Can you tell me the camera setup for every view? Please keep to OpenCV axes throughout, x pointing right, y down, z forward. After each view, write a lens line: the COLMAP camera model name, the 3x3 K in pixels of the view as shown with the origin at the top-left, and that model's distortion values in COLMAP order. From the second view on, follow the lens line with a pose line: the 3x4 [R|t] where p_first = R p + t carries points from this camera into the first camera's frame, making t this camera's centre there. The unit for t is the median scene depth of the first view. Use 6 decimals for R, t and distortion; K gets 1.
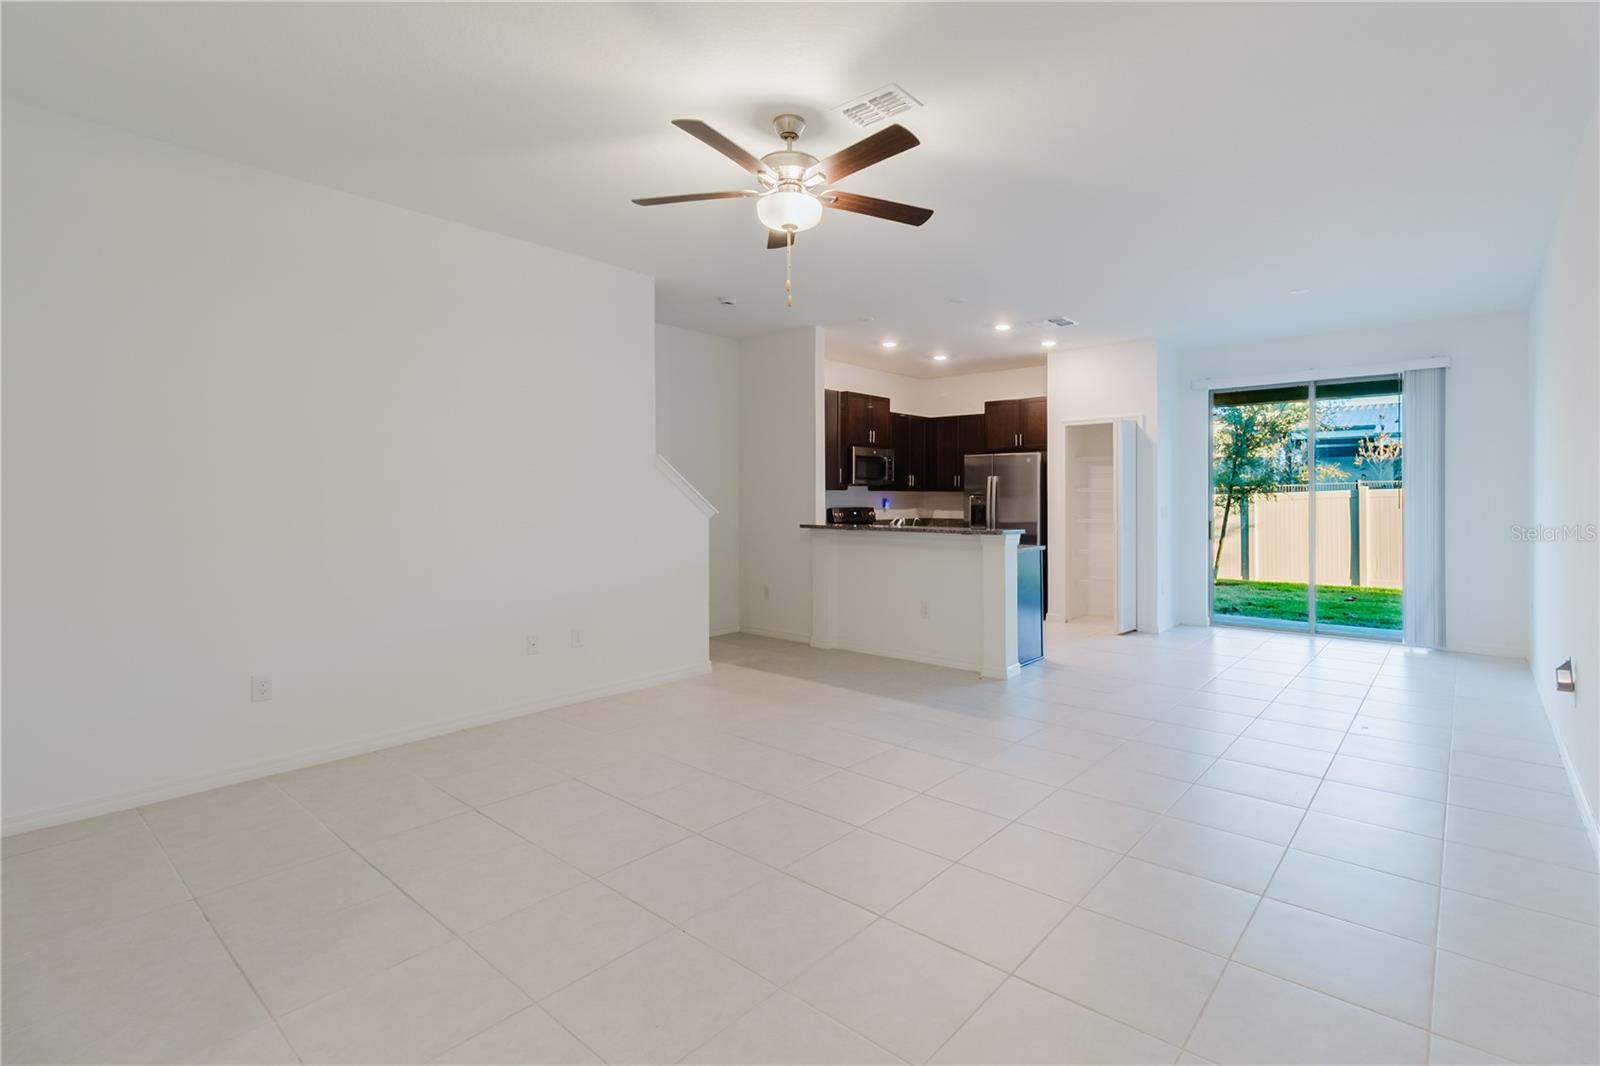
lens RADIAL K [[742.8, 0, 807.6], [0, 742.8, 503.6], [0, 0, 1]] dist [-0.000316, 0.000043]
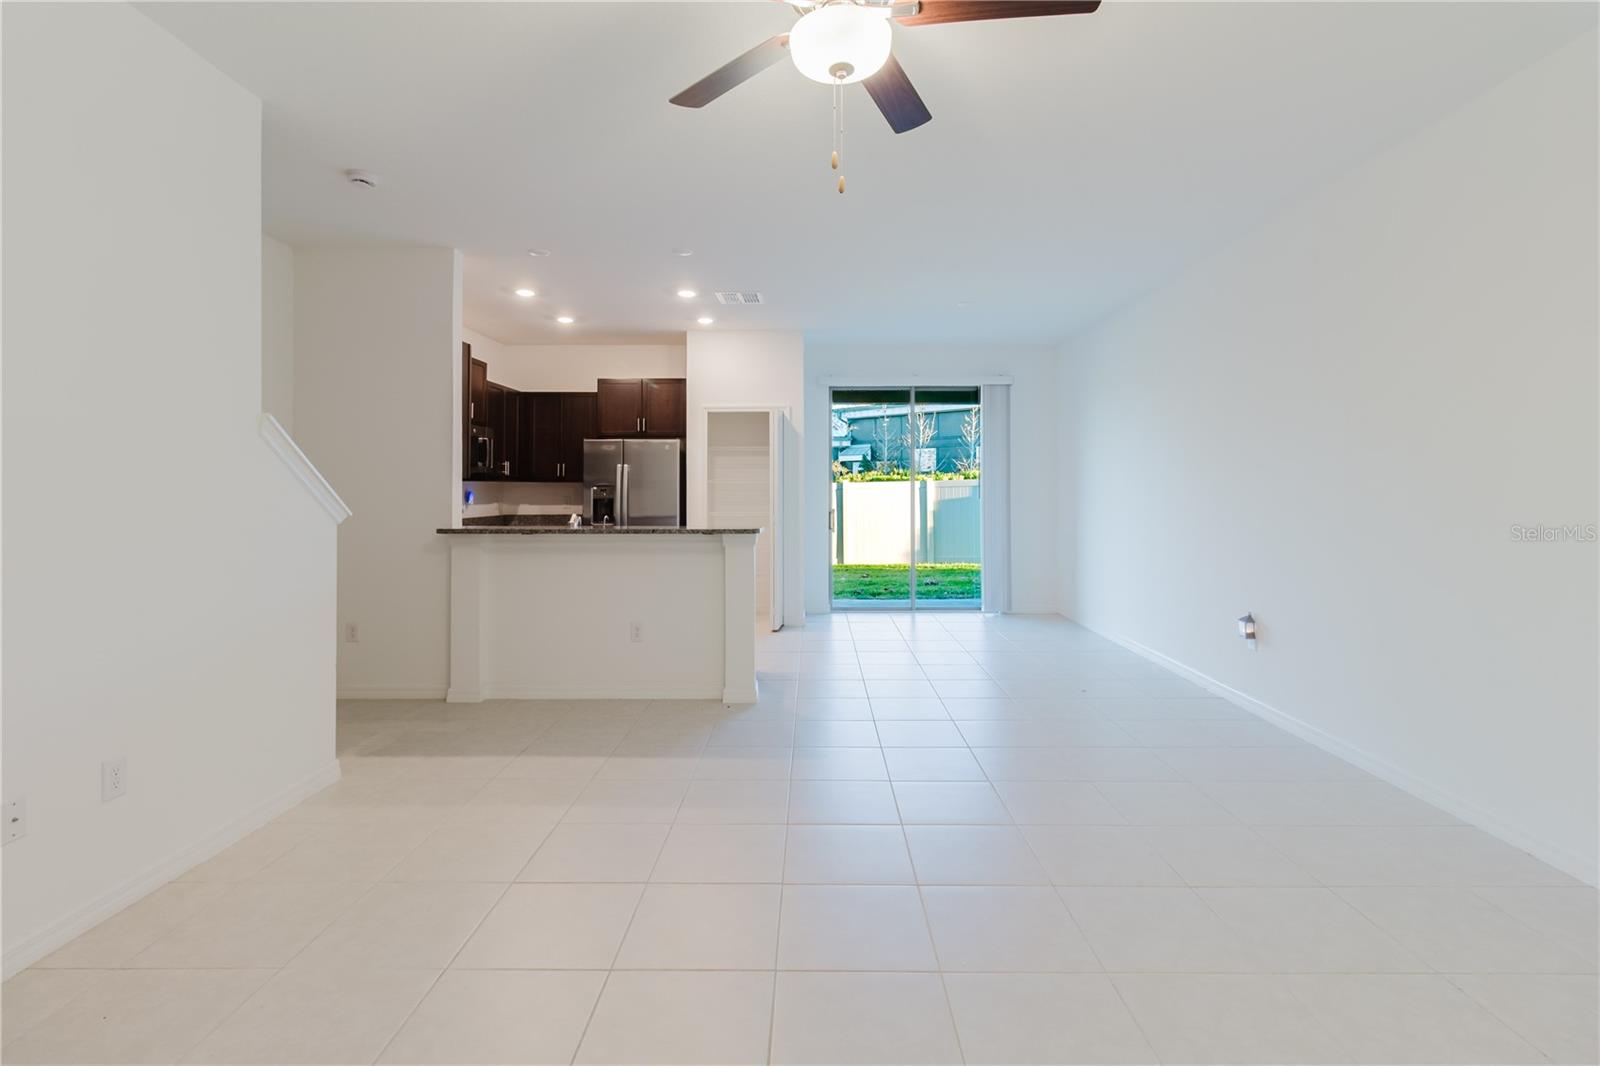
lens RADIAL K [[759.3, 0, 770.4], [0, 759.3, 483.6], [0, 0, 1]] dist [-0.000612, 0.000386]
pose [[0.763314, 0.004066, 0.646015, -0.212845], [0.006078, 0.999891, -0.013476, -0.002325], [-0.645999, 0.014213, 0.763206, 0.236912]]
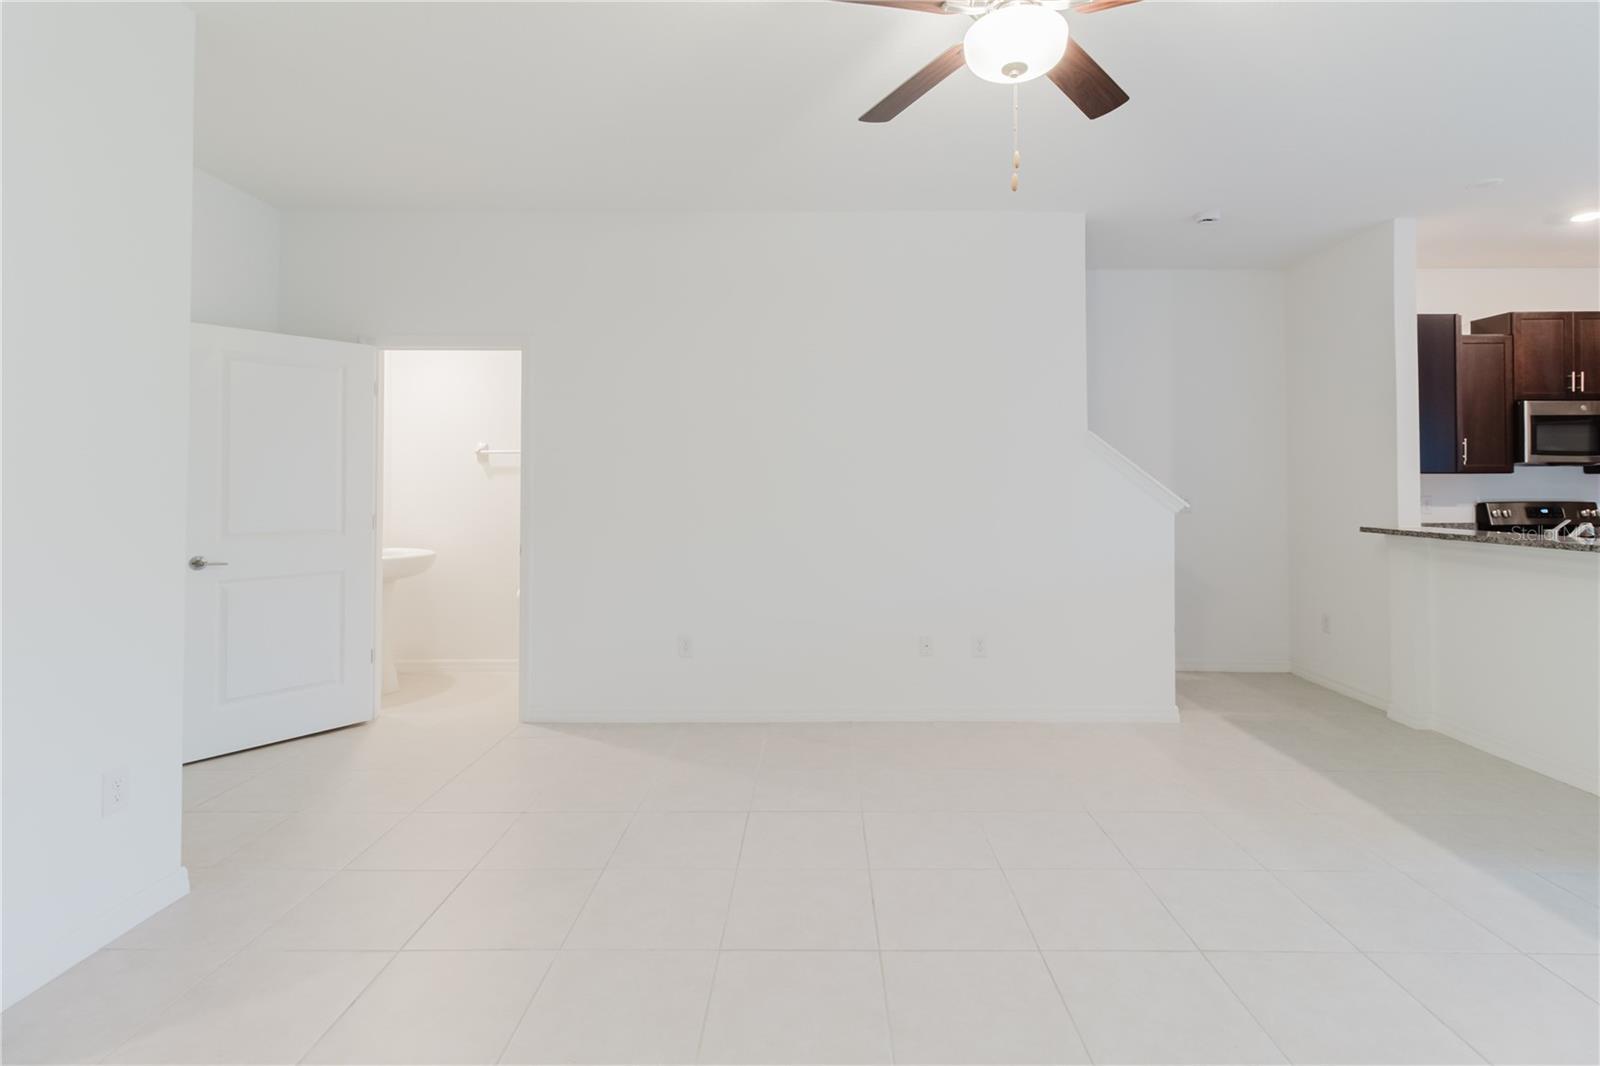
lens RADIAL K [[762.6, 0, 798.4], [0, 762.6, 478.2], [0, 0, 1]] dist [0.000260, 0.000132]
pose [[0.662108, -0.007346, -0.749372, 0.155090], [-0.004918, 0.999888, -0.014147, -0.002472], [0.749392, 0.013053, 0.661998, 0.168623]]
